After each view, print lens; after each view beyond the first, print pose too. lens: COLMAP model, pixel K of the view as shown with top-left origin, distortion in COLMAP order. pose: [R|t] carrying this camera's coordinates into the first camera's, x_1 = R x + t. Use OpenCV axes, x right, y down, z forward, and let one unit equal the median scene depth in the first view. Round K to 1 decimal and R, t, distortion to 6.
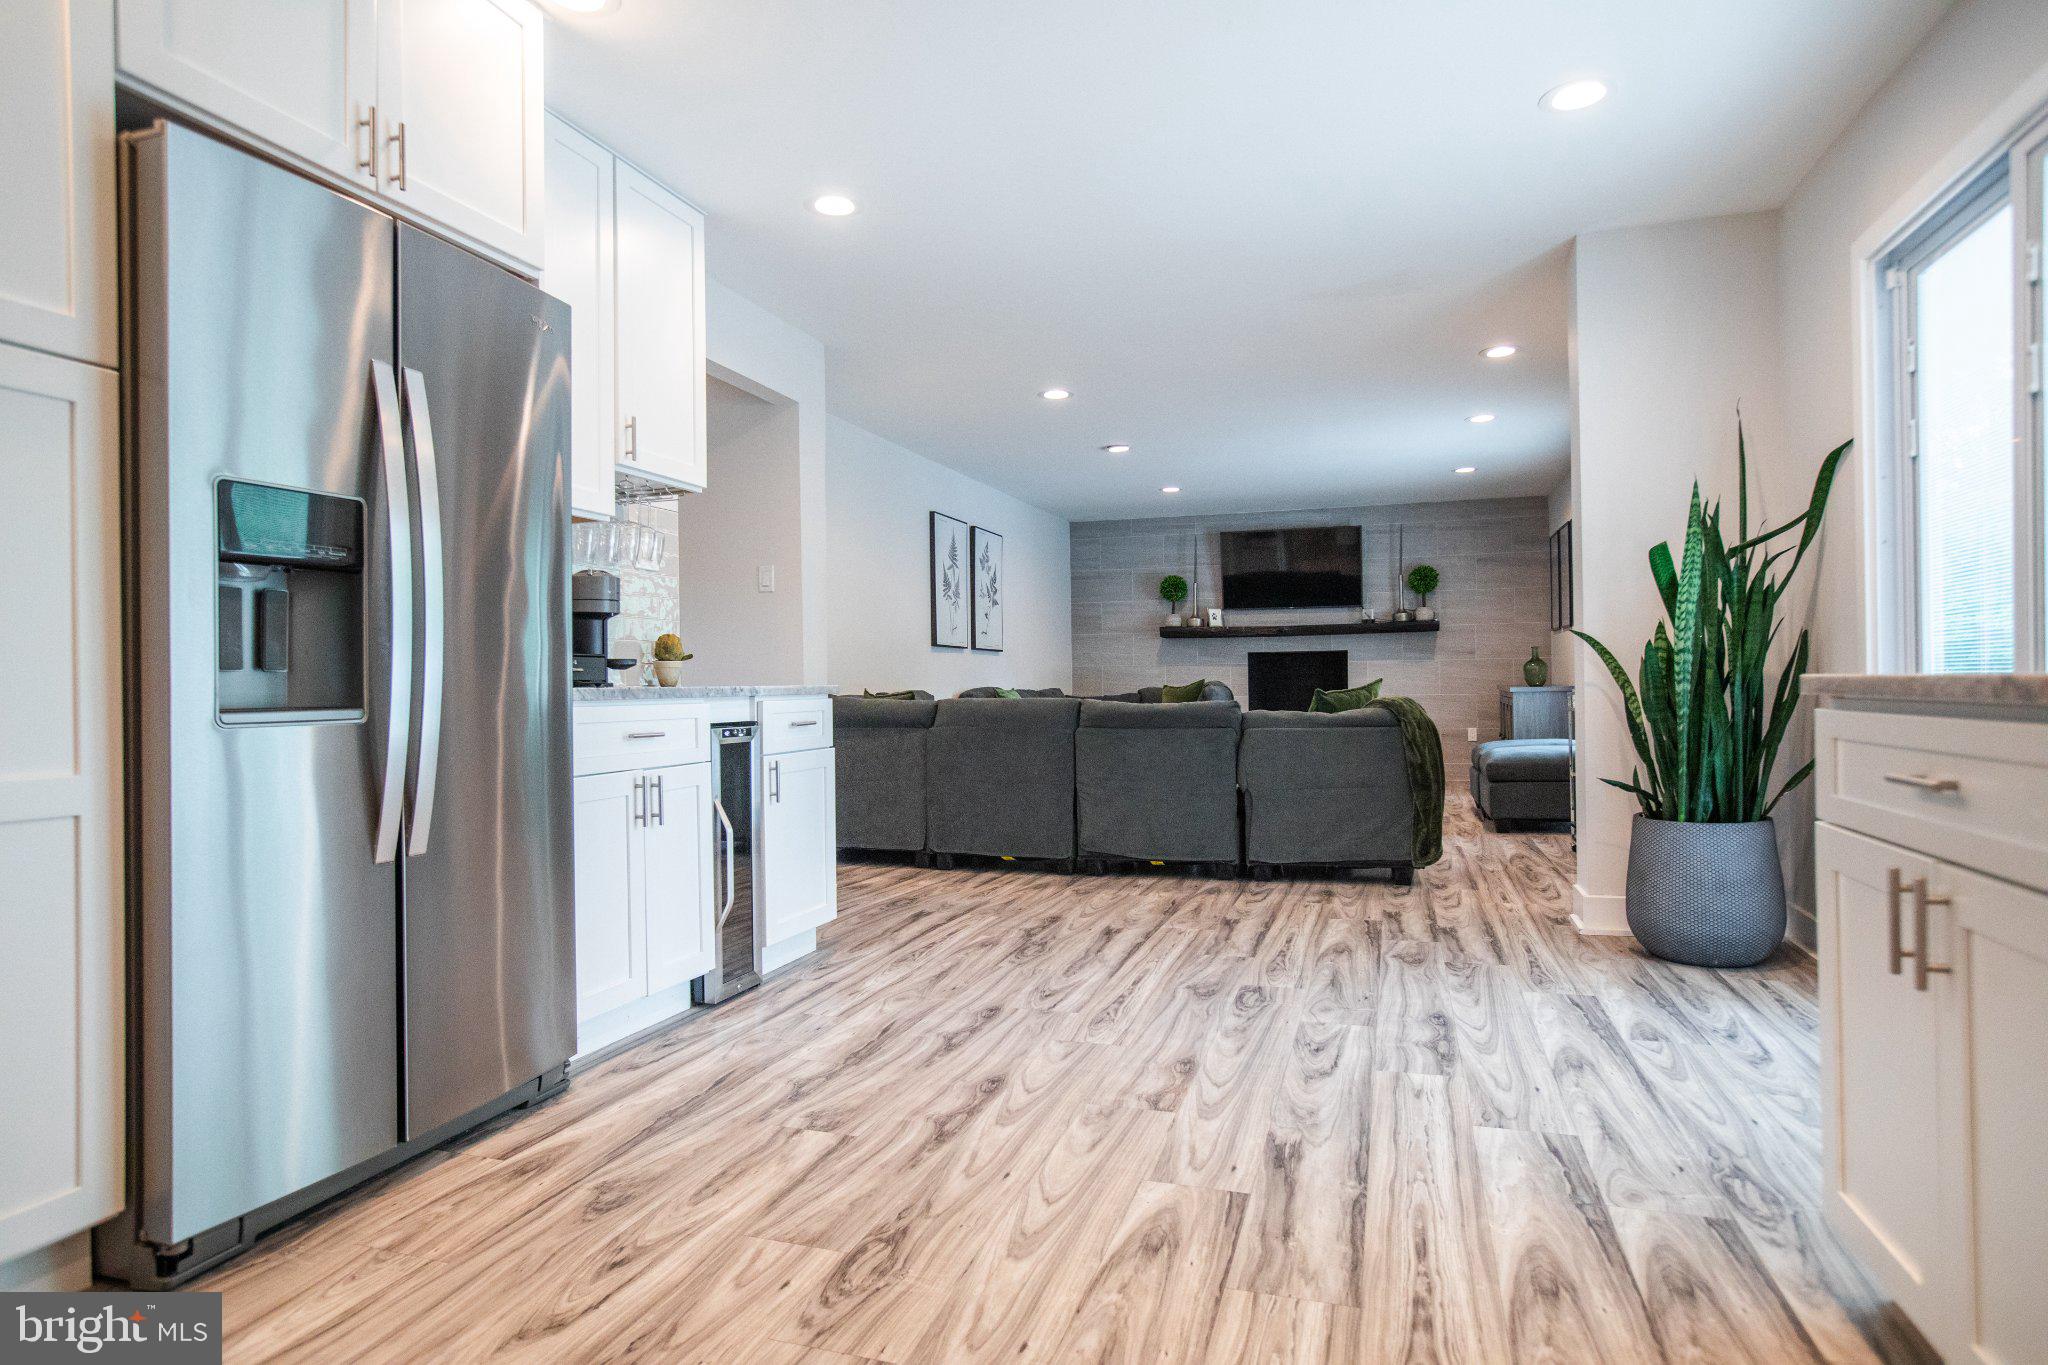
lens RADIAL K [[1146.3, 0, 1020.8], [0, 1146.3, 683.2], [0, 0, 1]] dist [-0.045225, 0.034709]
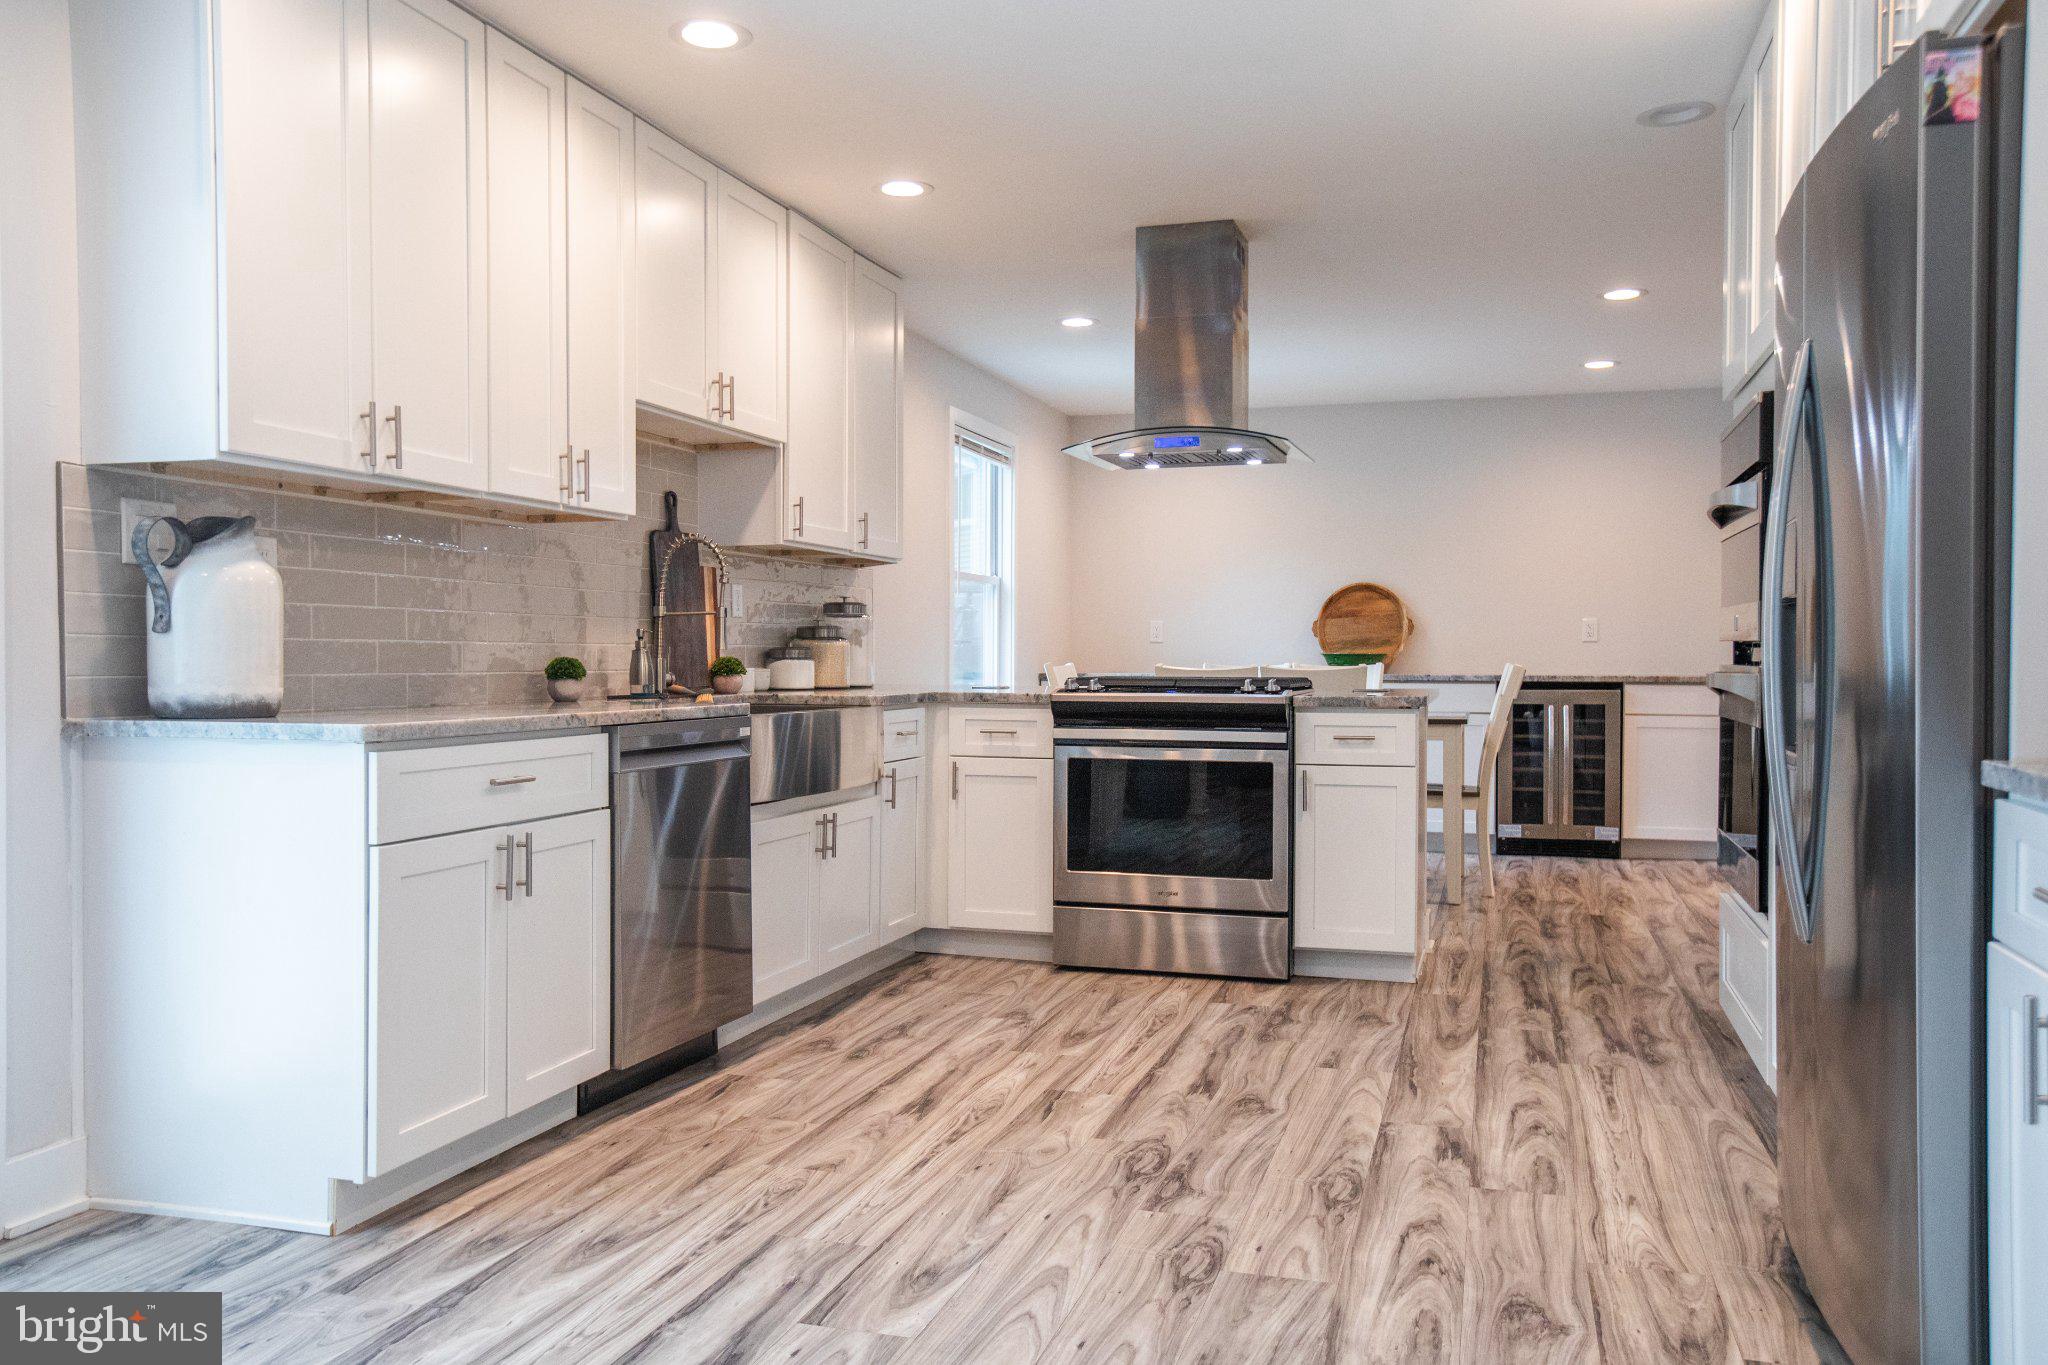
lens RADIAL K [[1571.4, 0, 1013.9], [0, 1571.4, 681.6], [0, 0, 1]] dist [-0.055841, 0.123086]
pose [[-0.999817, 0.008829, -0.016950, 0.045883], [0.008597, 0.999869, 0.013699, -0.049753], [0.017069, 0.013551, -0.999762, 1.924531]]
